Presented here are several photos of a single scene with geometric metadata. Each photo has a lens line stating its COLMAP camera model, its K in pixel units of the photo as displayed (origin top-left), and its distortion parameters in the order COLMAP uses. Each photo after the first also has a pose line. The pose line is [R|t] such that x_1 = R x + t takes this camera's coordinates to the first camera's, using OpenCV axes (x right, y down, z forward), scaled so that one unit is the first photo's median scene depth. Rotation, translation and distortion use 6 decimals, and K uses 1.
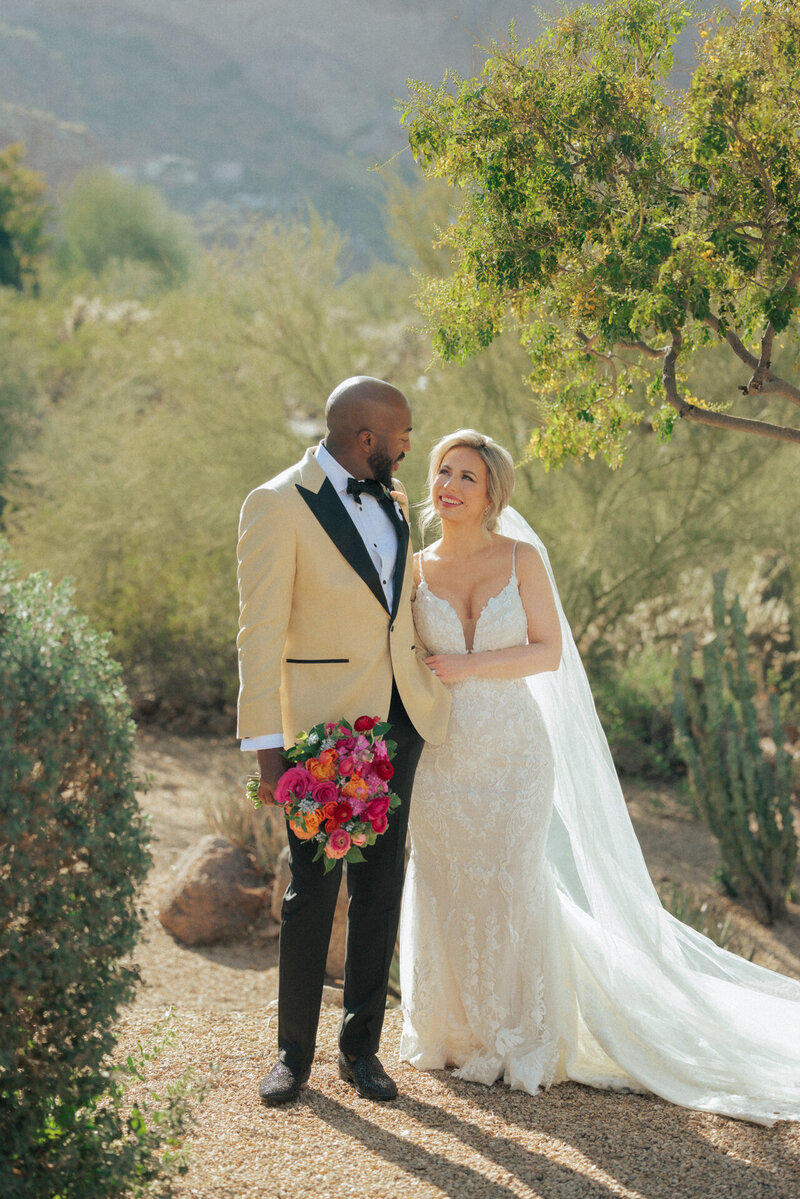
lens RADIAL K [[2478.1, 0, 400.0], [0, 2478.1, 599.5], [0, 0, 1]] dist [-0.024988, 0.429987]
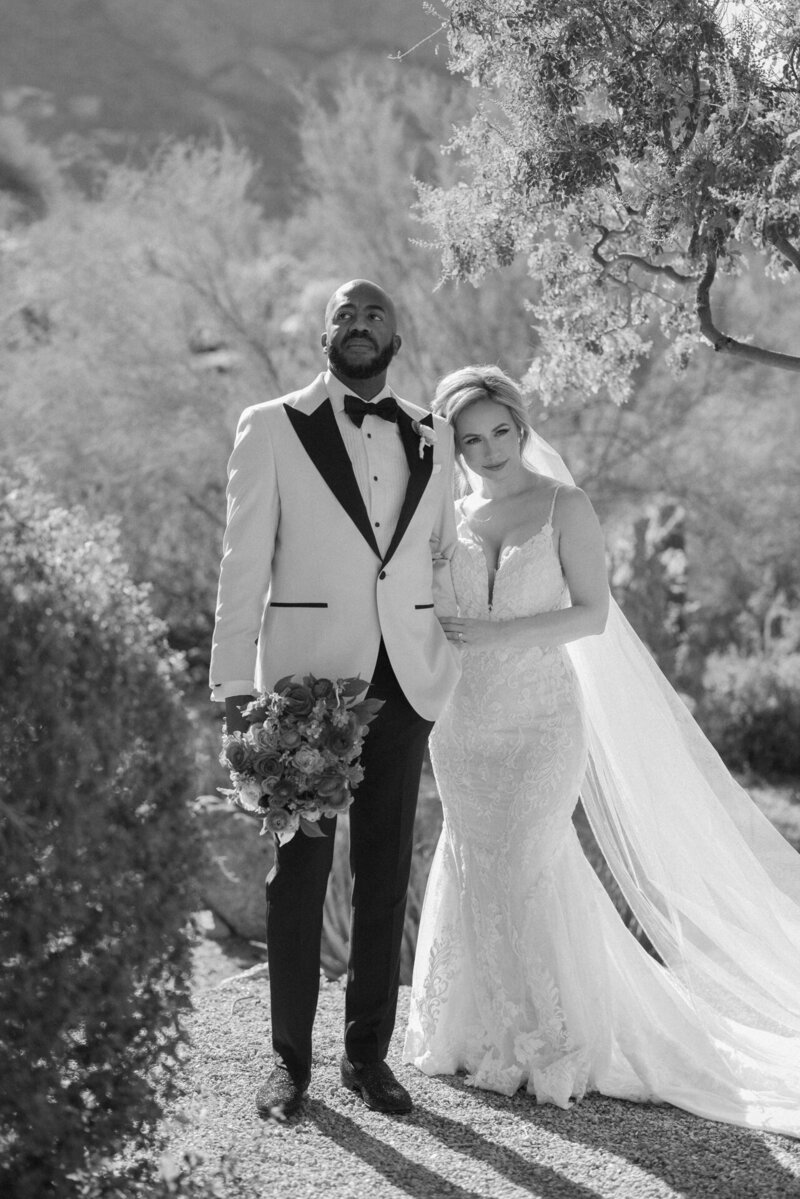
lens RADIAL K [[2467.6, 0, 404.5], [0, 2467.6, 622.0], [0, 0, 1]] dist [-0.058860, 0.103380]
pose [[0.997877, 0.018312, 0.062494, -0.053617], [-0.020347, 0.999278, 0.032071, -0.001339], [-0.061862, -0.033275, 0.997530, 0.110404]]
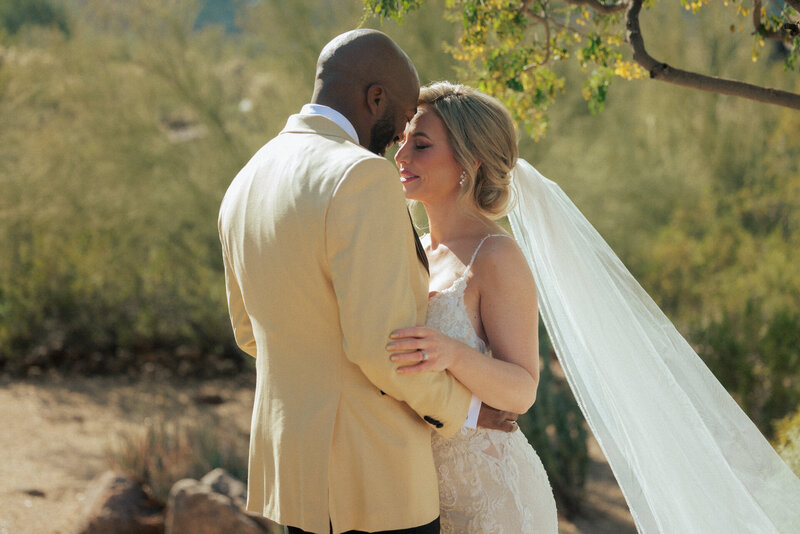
lens RADIAL K [[1653.5, 0, 400.0], [0, 1653.5, 267.0], [0, 0, 1]] dist [-0.024988, 0.429987]
pose [[0.994260, -0.032835, 0.101824, -0.035621], [0.031867, 0.999430, 0.011124, -0.015756], [-0.102131, -0.007815, 0.994740, 0.427289]]
